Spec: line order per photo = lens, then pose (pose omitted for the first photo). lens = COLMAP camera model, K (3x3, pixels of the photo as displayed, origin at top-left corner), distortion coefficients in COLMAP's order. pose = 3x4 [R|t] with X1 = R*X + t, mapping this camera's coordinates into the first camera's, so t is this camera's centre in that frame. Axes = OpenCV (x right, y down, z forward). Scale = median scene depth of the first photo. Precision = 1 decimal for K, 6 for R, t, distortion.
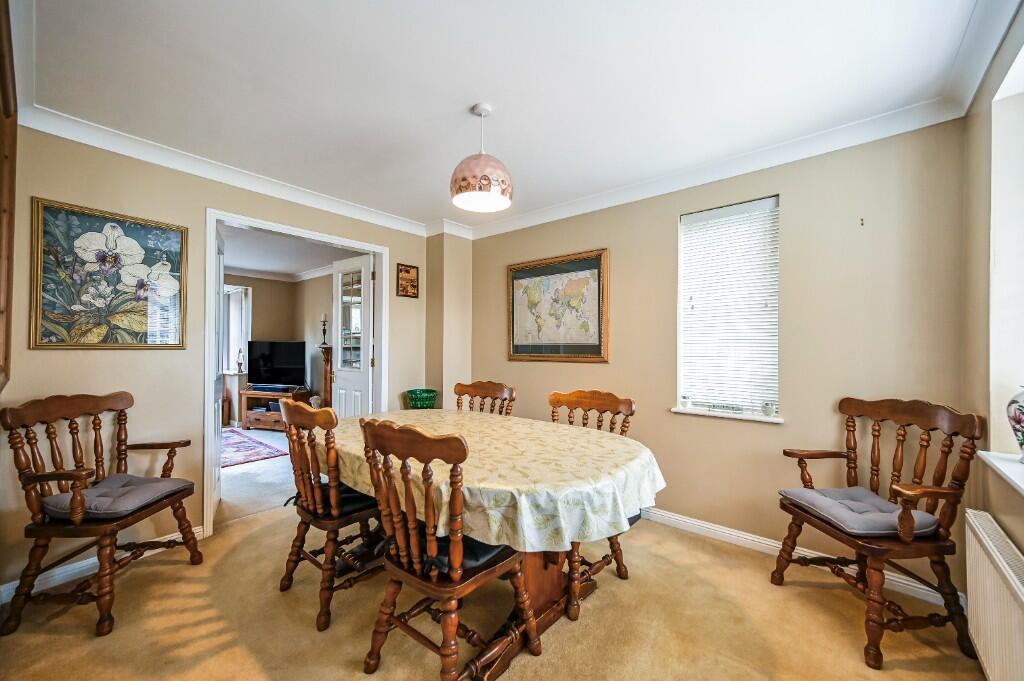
lens RADIAL K [[410.0, 0, 511.5], [0, 410.0, 348.9], [0, 0, 1]] dist [0.025900, 0.000039]
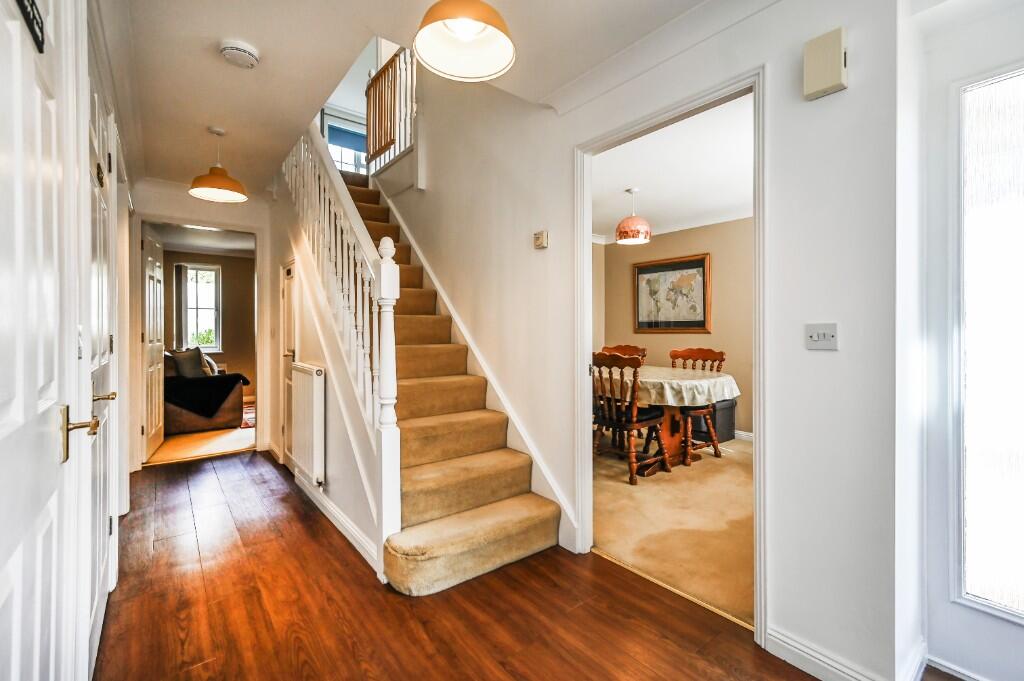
lens RADIAL K [[446.0, 0, 508.7], [0, 446.0, 328.8], [0, 0, 1]] dist [-0.000844, -0.000015]
pose [[0.977458, -0.004720, -0.211075, -0.171489], [0.004085, 0.999986, -0.003443, 0.029263], [0.211088, 0.002503, 0.977464, -0.918885]]
